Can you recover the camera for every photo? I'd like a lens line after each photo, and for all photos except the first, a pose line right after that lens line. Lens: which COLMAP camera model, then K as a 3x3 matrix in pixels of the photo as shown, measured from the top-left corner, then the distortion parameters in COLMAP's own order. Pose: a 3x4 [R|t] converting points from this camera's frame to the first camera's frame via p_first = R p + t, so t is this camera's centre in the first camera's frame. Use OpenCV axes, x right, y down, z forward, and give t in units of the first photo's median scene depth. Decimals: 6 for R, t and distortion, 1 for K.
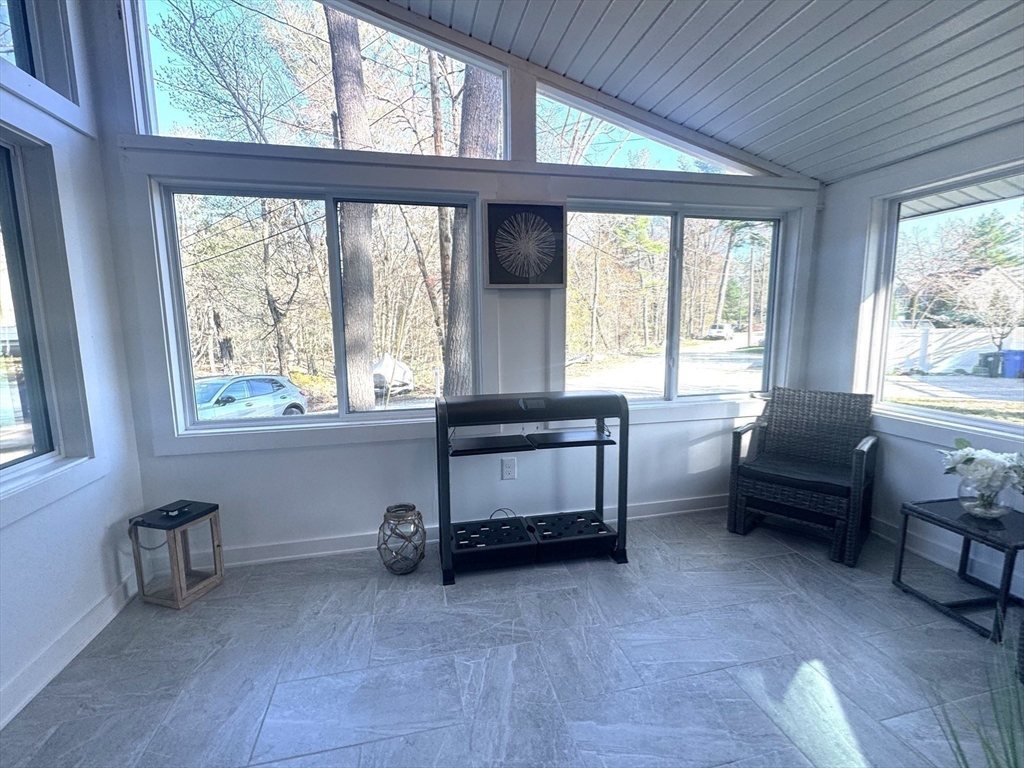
lens RADIAL K [[457.7, 0, 512.0], [0, 457.7, 384.0], [0, 0, 1]] dist [-0.000356, -0.000120]
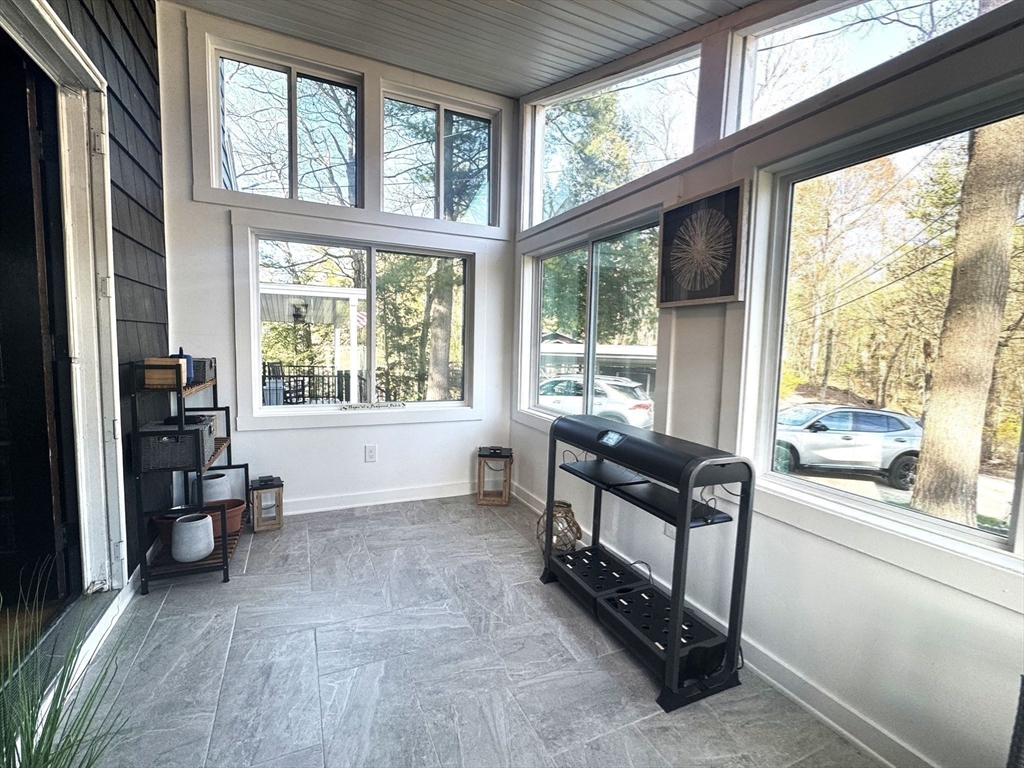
lens RADIAL K [[457.7, 0, 512.0], [0, 457.7, 384.0], [0, 0, 1]] dist [-0.000356, -0.000120]
pose [[0.207837, 0.104103, -0.972608, 0.854545], [-0.160404, 0.984488, 0.071097, -0.091428], [0.964922, 0.141234, 0.221312, 0.616135]]
